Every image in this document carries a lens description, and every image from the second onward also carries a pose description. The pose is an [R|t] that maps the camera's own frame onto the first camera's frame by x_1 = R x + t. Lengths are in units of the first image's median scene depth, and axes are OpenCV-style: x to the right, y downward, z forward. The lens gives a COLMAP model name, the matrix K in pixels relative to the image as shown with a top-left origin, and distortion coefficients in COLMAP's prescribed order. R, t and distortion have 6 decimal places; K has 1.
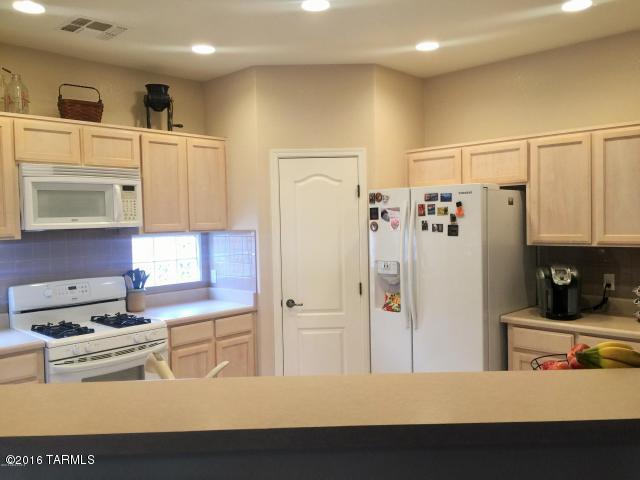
lens RADIAL K [[548.6, 0, 316.2], [0, 548.6, 236.0], [0, 0, 1]] dist [0.061843, -0.086877]
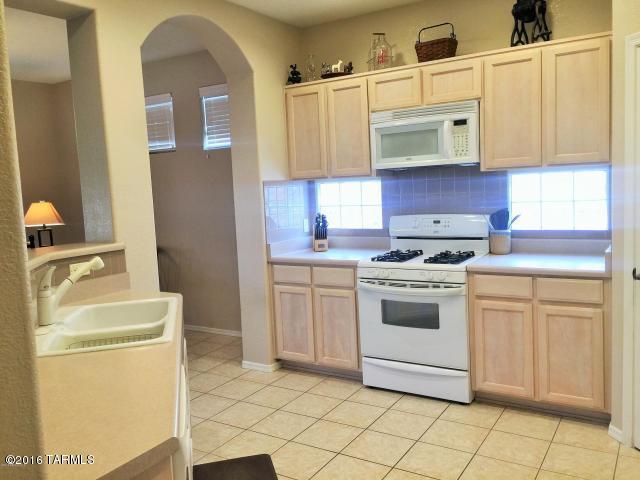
lens RADIAL K [[548.6, 0, 316.2], [0, 548.6, 236.0], [0, 0, 1]] dist [0.061843, -0.086877]
pose [[0.200075, 0.126859, -0.971533, 0.567894], [0.026722, 0.990507, 0.134840, -0.028122], [0.979416, -0.052939, 0.194786, 0.565106]]
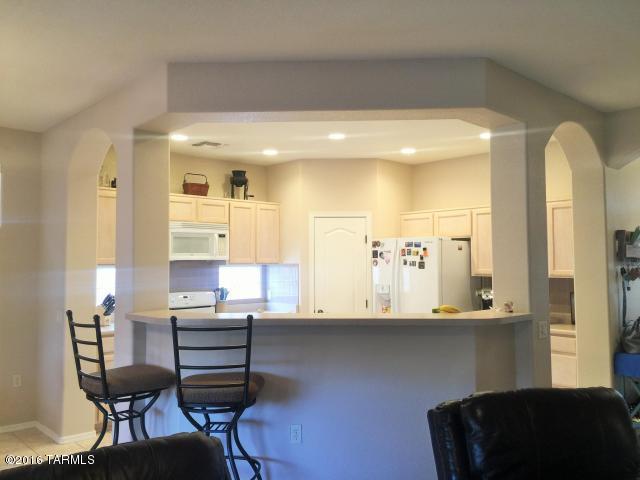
lens RADIAL K [[548.6, 0, 316.2], [0, 548.6, 236.0], [0, 0, 1]] dist [0.061843, -0.086877]
pose [[0.997951, 0.014954, -0.062204, 0.036759], [-0.019743, 0.996827, -0.077111, 0.032780], [0.060854, 0.078181, 0.995080, -0.593494]]
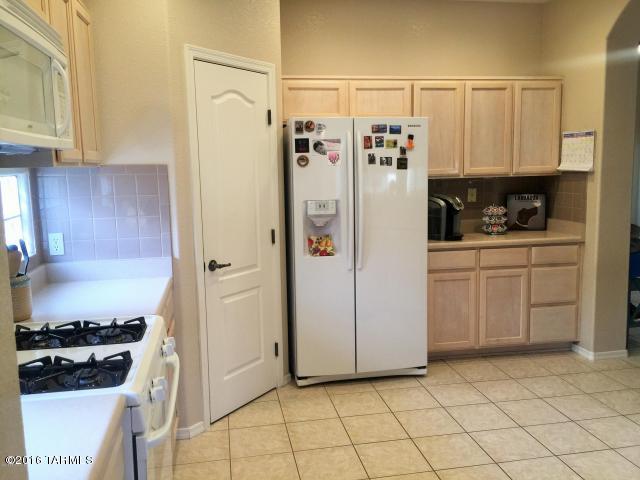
lens RADIAL K [[548.6, 0, 316.2], [0, 548.6, 236.0], [0, 0, 1]] dist [0.061843, -0.086877]
pose [[0.577601, -0.091324, 0.811195, -0.620541], [0.032000, 0.995492, 0.089287, 0.024913], [-0.815692, -0.025614, 0.577919, 0.515410]]
